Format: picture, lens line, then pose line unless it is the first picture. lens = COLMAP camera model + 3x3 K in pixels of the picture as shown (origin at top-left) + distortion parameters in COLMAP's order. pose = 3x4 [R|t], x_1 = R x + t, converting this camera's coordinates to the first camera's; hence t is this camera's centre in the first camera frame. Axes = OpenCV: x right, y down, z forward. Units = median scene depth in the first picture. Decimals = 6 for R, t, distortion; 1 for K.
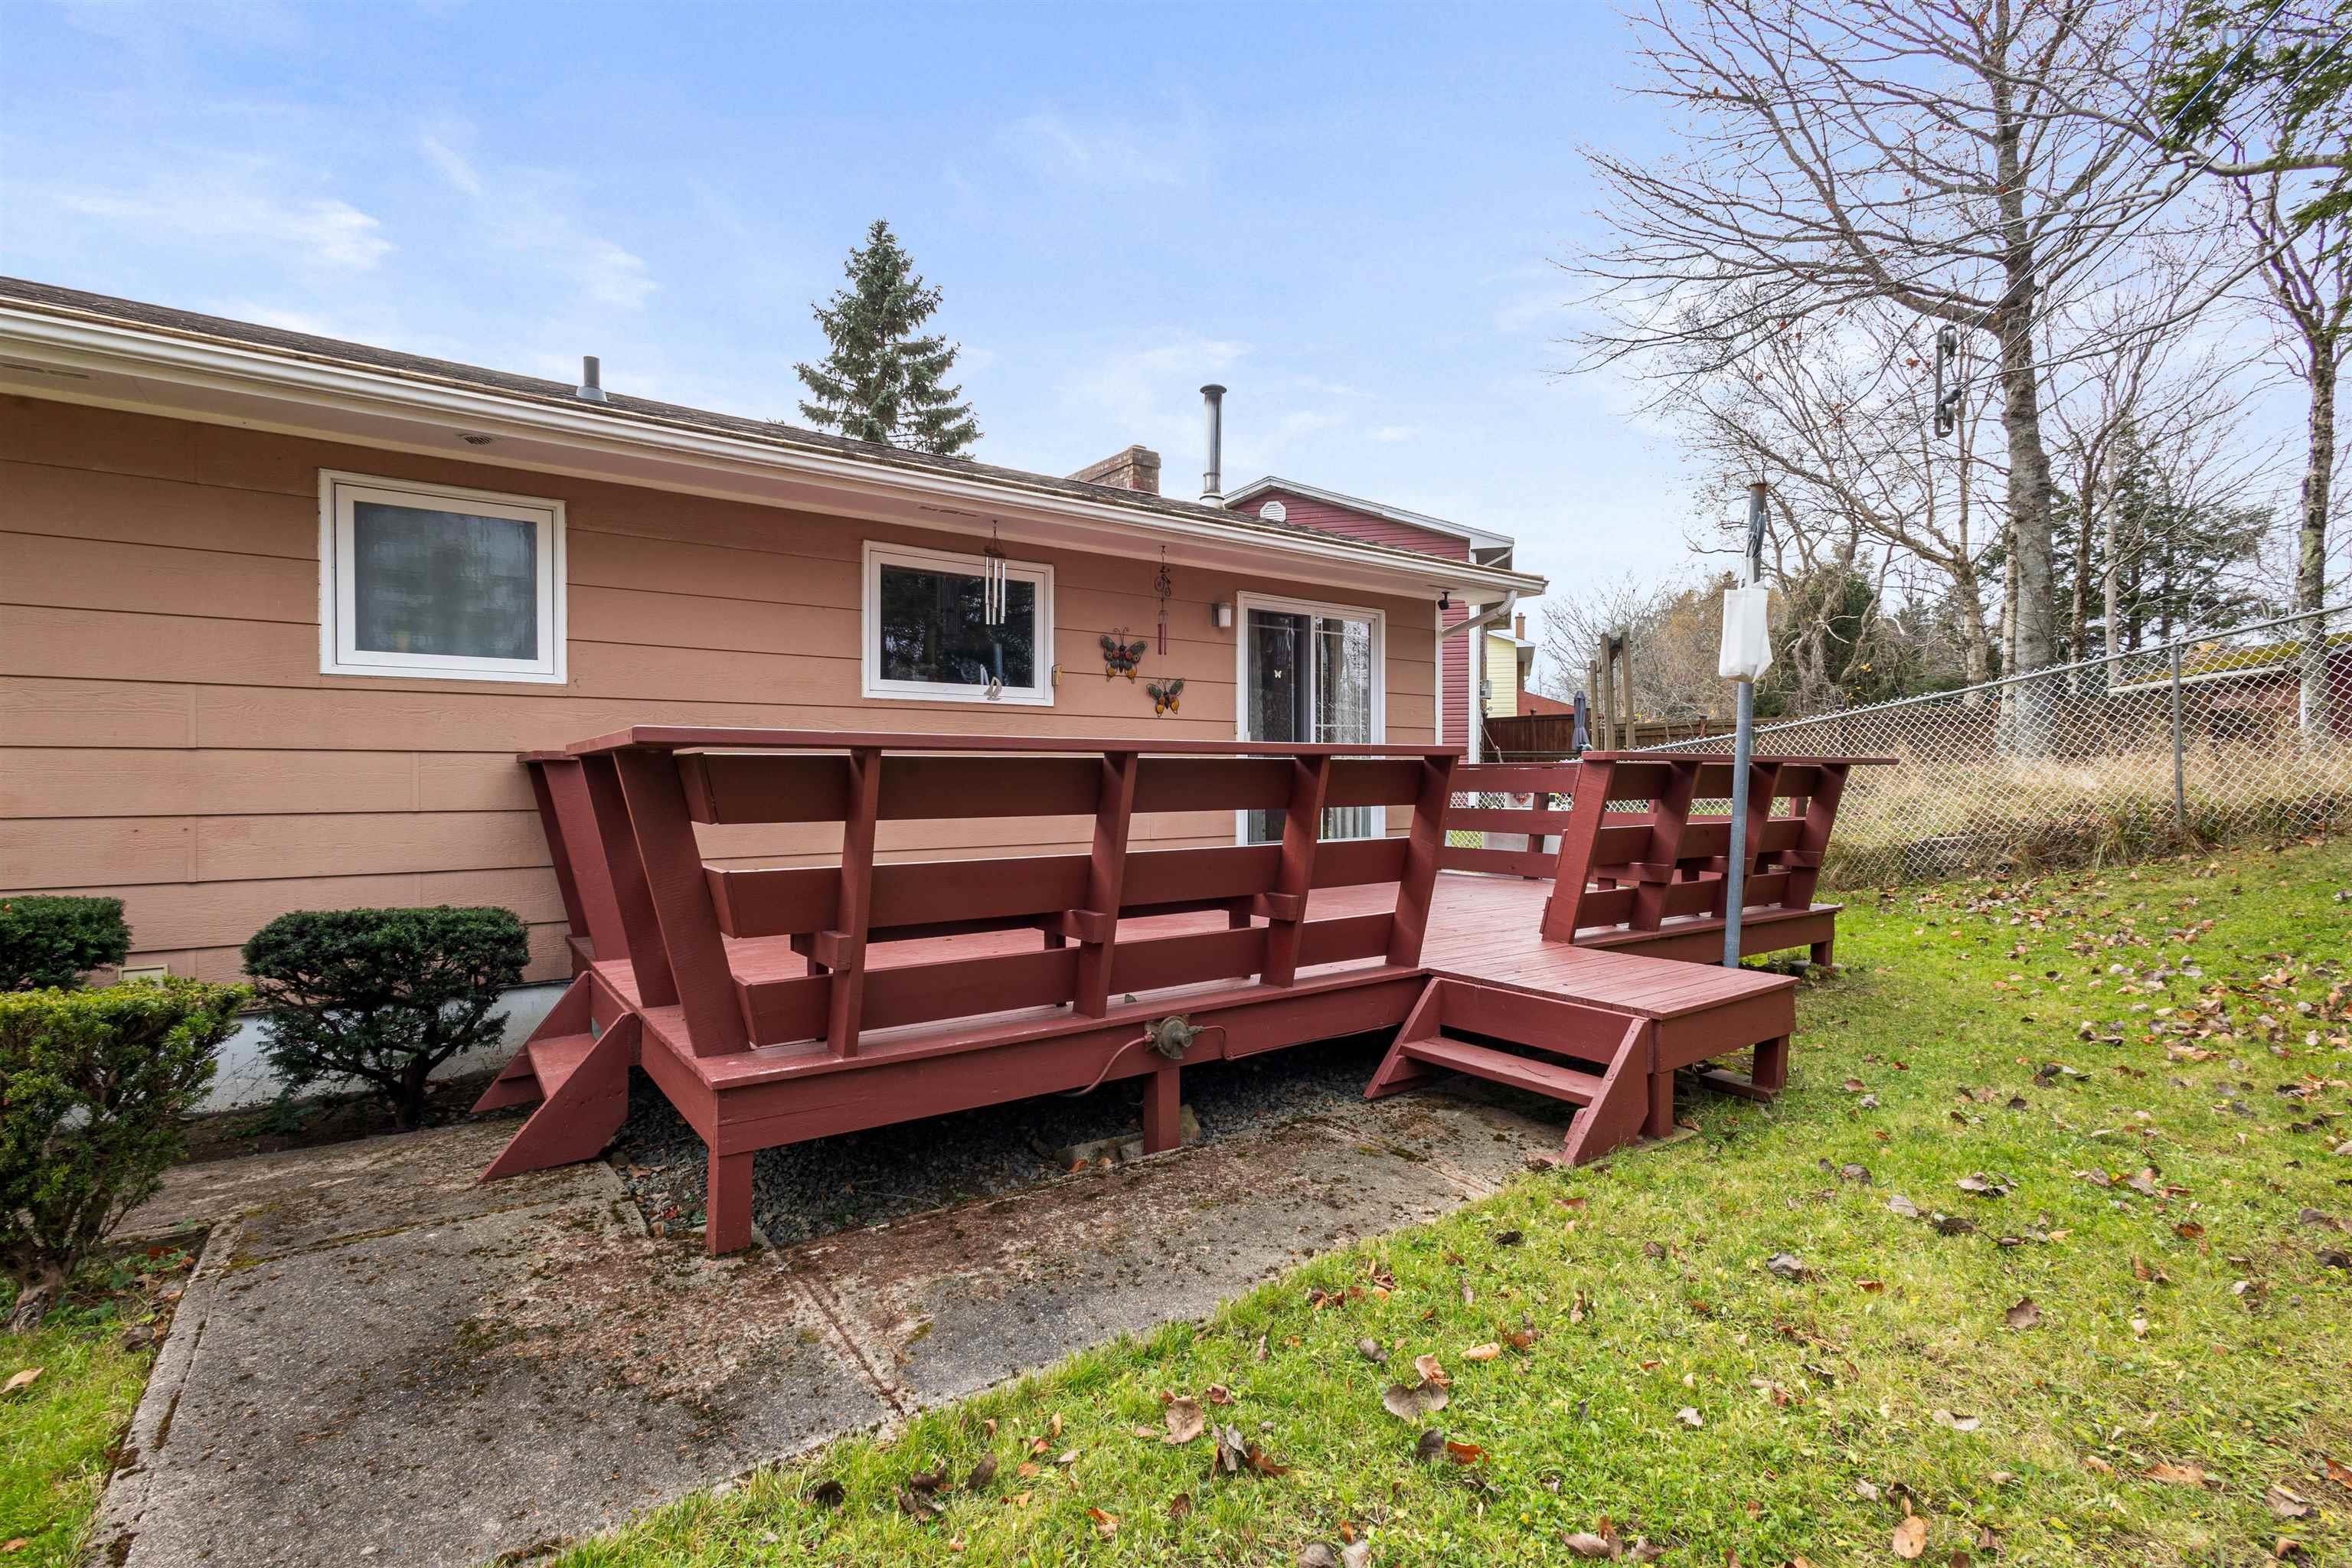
lens RADIAL K [[1089.6, 0, 1176.0], [0, 1089.6, 784.0], [0, 0, 1]] dist [-0.003546, 0.000333]
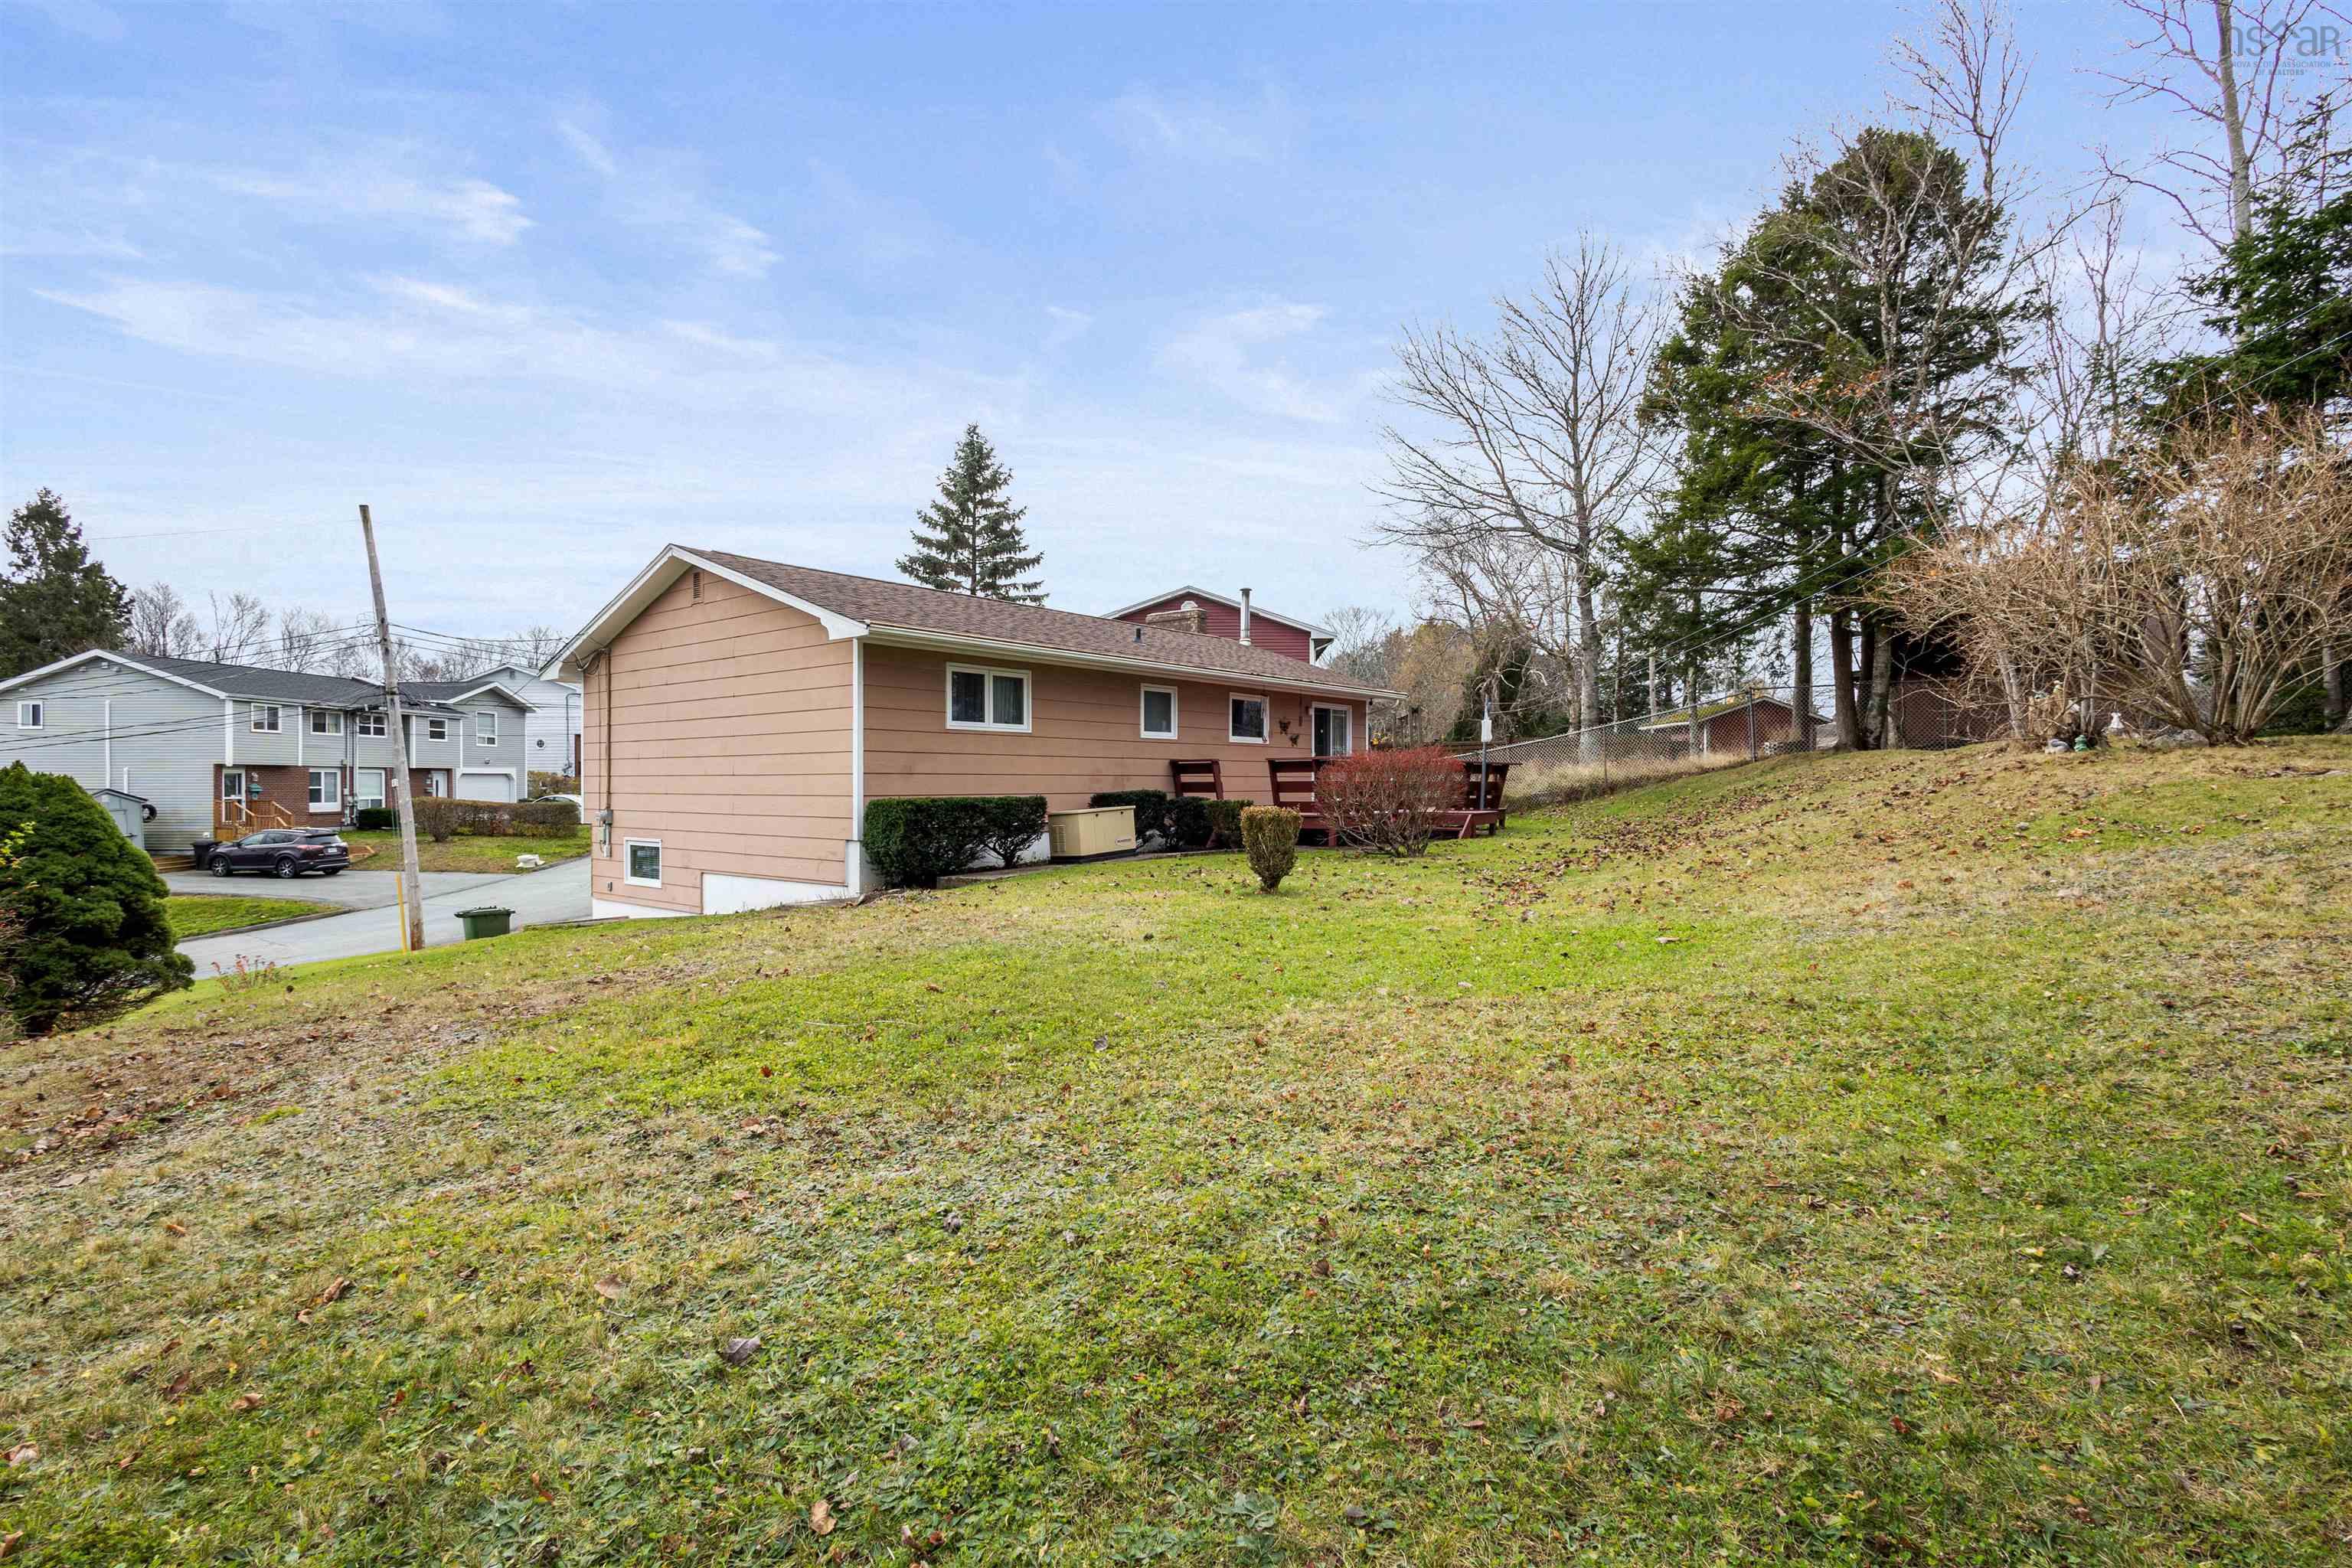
lens RADIAL K [[1142.9, 0, 1202.3], [0, 1142.9, 777.6], [0, 0, 1]] dist [0.000714, 0.000199]
pose [[0.960042, 0.000903, 0.279853, -0.671778], [0.002809, 0.999913, -0.012862, 0.033657], [-0.279841, 0.013134, 0.959957, -1.115299]]
